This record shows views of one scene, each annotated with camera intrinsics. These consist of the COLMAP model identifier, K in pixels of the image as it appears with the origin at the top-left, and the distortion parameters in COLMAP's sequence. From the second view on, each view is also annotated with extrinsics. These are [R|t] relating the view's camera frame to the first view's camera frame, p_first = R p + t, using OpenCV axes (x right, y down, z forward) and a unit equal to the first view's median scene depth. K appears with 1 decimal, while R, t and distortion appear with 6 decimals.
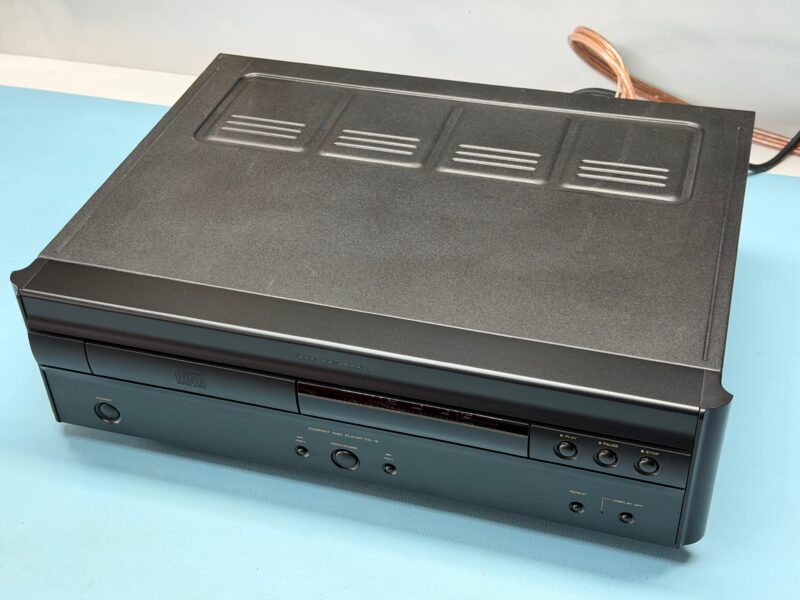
lens RADIAL K [[1152.1, 0, 399.9], [0, 1152.1, 297.2], [0, 0, 1]] dist [0.115266, 0.000000]
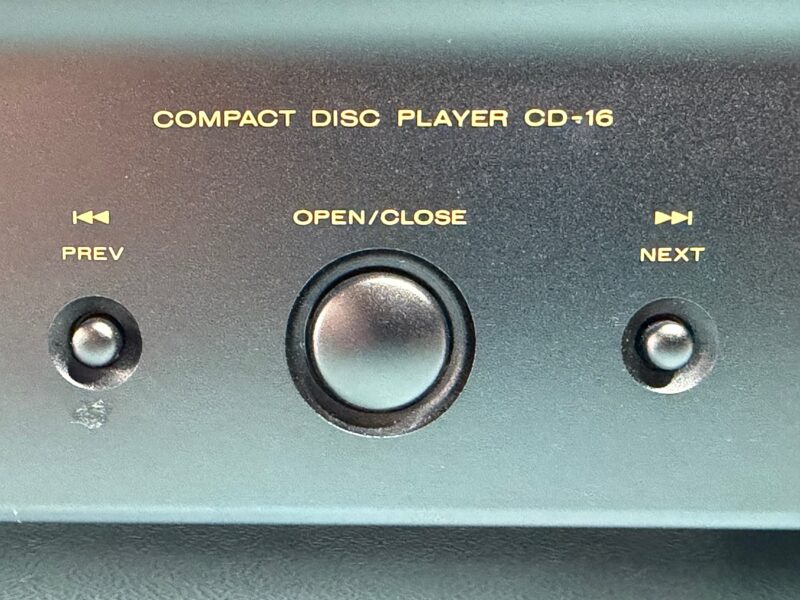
lens RADIAL K [[1137.0, 0, 392.3], [0, 1137.0, 301.3], [0, 0, 1]] dist [0.020653, 0.000000]
pose [[0.962948, 0.004192, 0.269656, -0.091786], [0.142397, 0.841235, -0.521581, 0.226212], [-0.229030, 0.540653, 0.809469, 0.895694]]
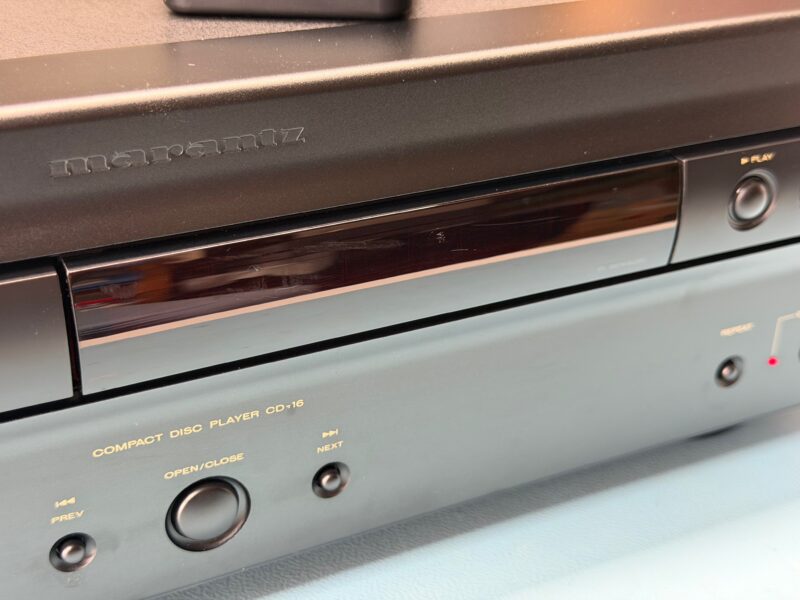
lens RADIAL K [[1152.1, 0, 392.1], [0, 1152.1, 303.0], [0, 0, 1]] dist [0.115266, 0.000000]
pose [[0.730860, -0.270611, 0.626589, -0.215845], [0.403301, 0.911856, -0.076602, 0.136303], [-0.550629, 0.308689, 0.775576, 0.700169]]
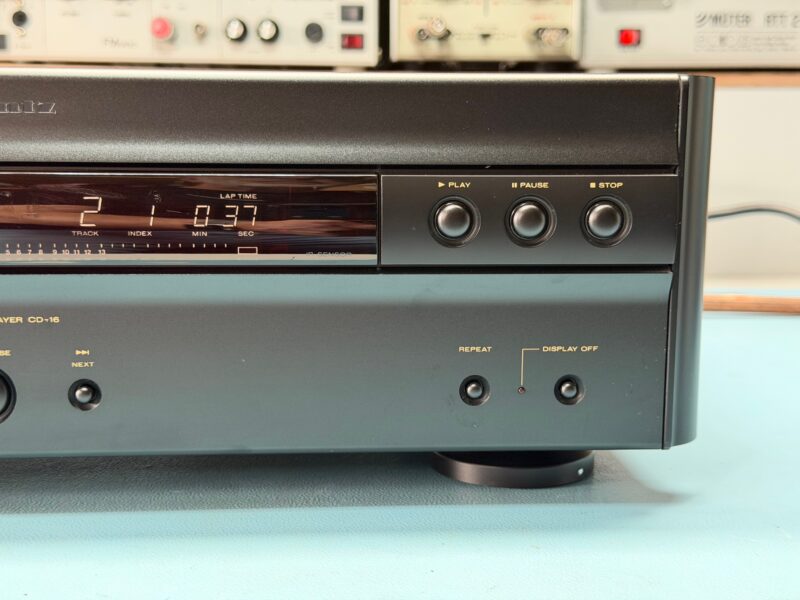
lens RADIAL K [[1152.1, 0, 401.4], [0, 1152.1, 308.6], [0, 0, 1]] dist [0.115266, 0.000000]
pose [[0.938252, -0.017852, 0.345492, -0.052754], [0.188663, 0.863499, -0.467734, 0.375762], [-0.289982, 0.504034, 0.813548, 0.565261]]
